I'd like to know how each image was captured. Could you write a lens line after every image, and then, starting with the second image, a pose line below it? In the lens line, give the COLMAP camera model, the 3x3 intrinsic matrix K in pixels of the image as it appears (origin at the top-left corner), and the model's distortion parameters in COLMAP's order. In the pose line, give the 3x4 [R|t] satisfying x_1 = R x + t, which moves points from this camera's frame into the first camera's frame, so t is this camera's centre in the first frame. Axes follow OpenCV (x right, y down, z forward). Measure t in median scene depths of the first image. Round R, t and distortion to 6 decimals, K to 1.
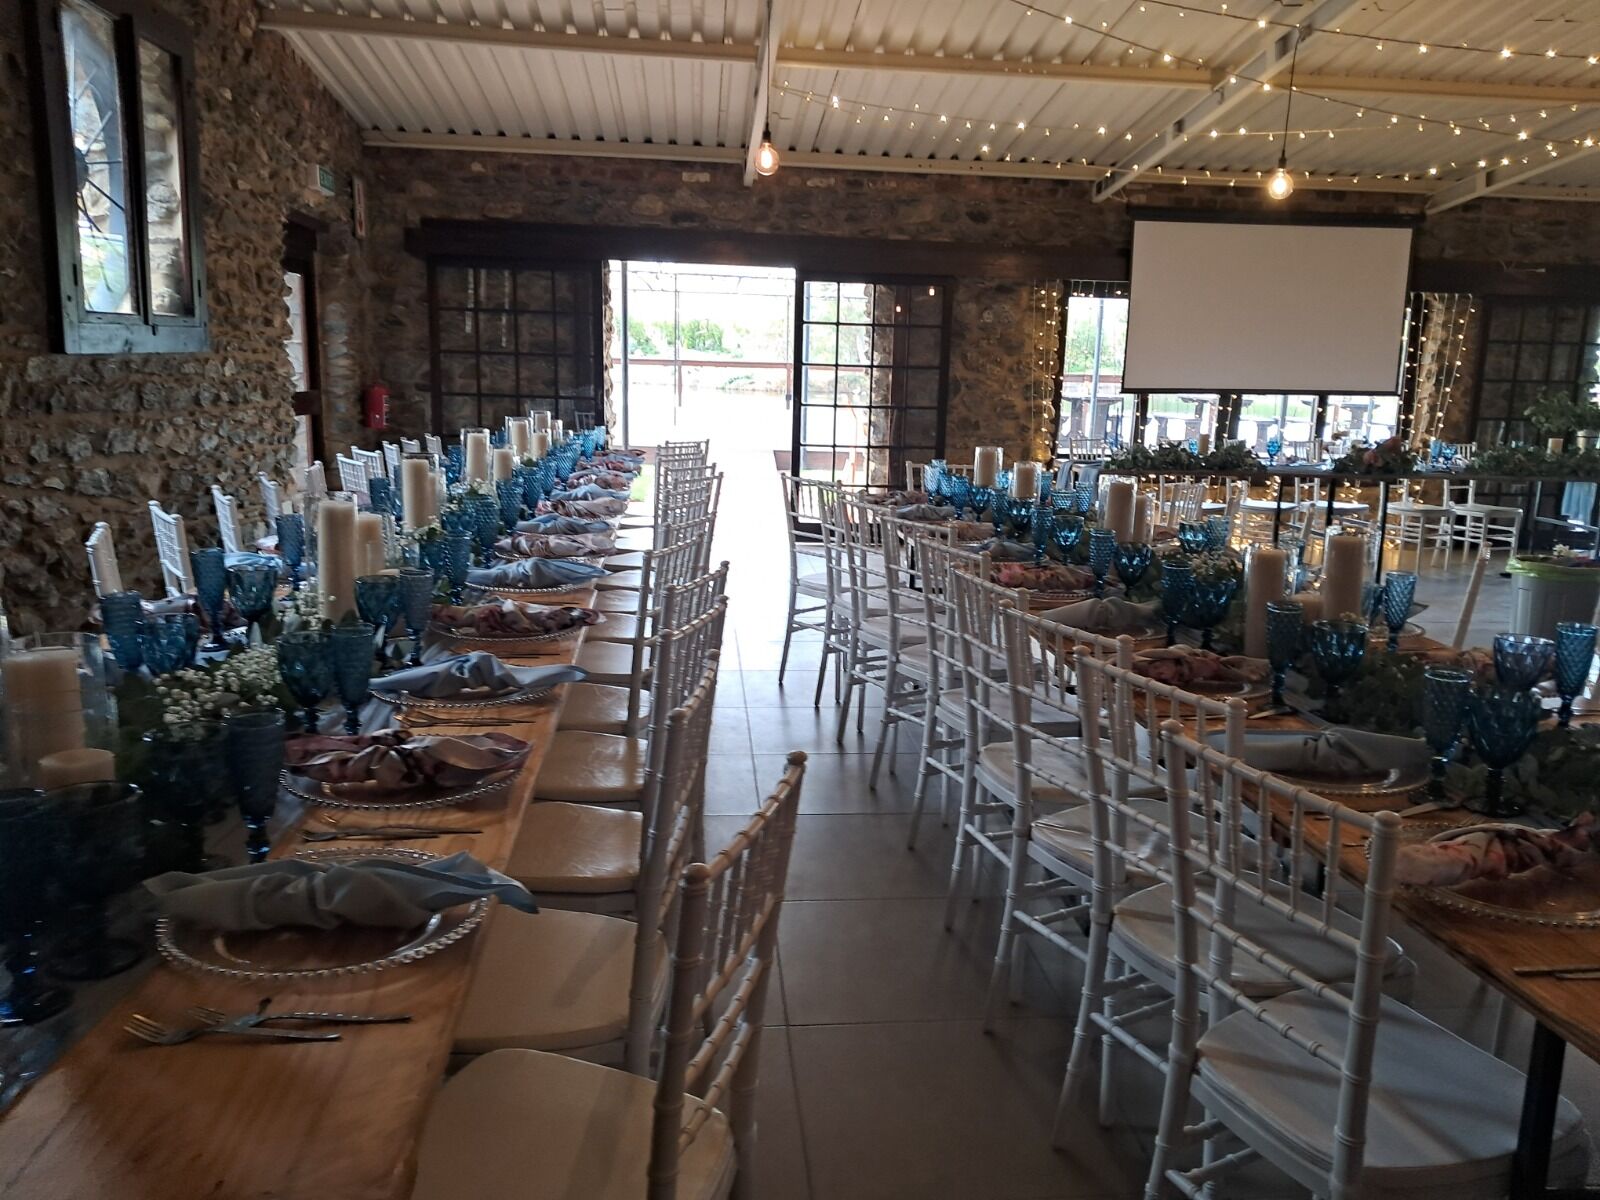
lens RADIAL K [[1238.4, 0, 801.3], [0, 1238.4, 639.6], [0, 0, 1]] dist [-0.007923, -0.072508]
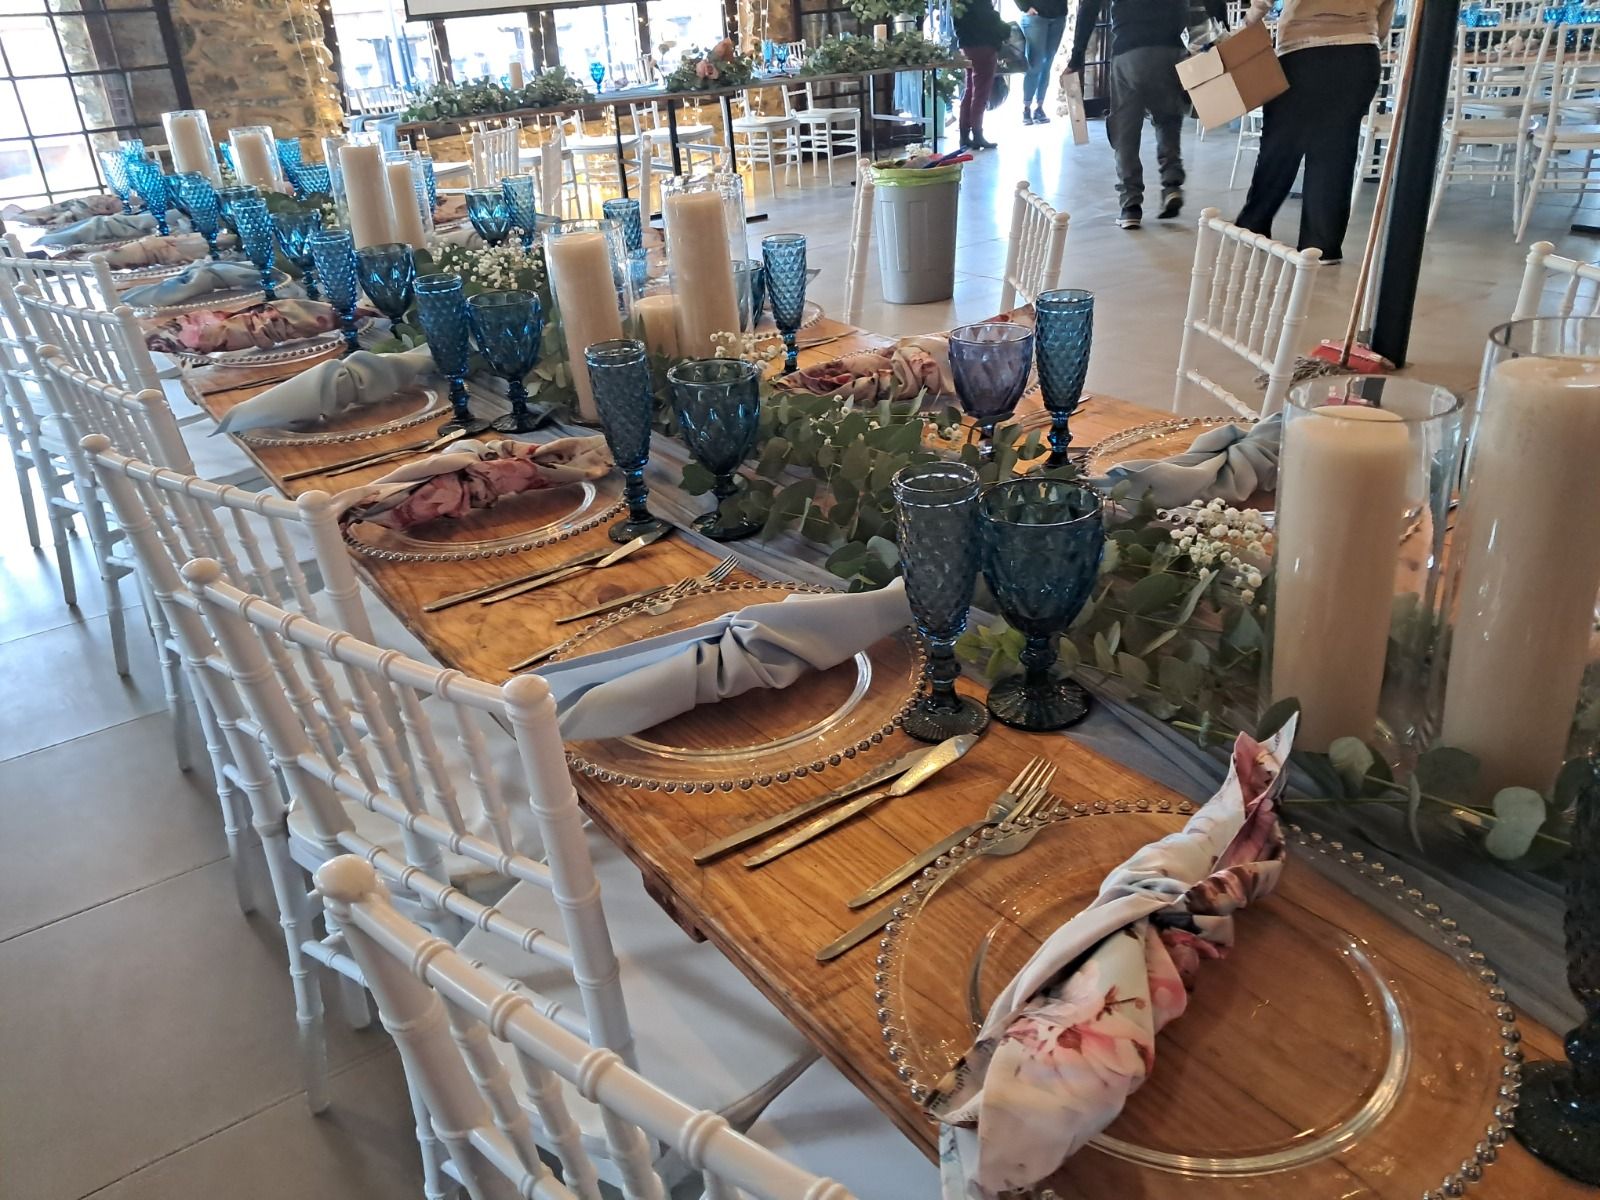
lens RADIAL K [[1192.4, 0, 800.0], [0, 1192.4, 600.0], [0, 0, 1]] dist [-0.007490, 0.001477]
pose [[0.870743, -0.287526, 0.398917, 0.064592], [0.181026, 0.941699, 0.283607, -0.017039], [-0.457204, -0.174734, 0.872028, 0.140907]]
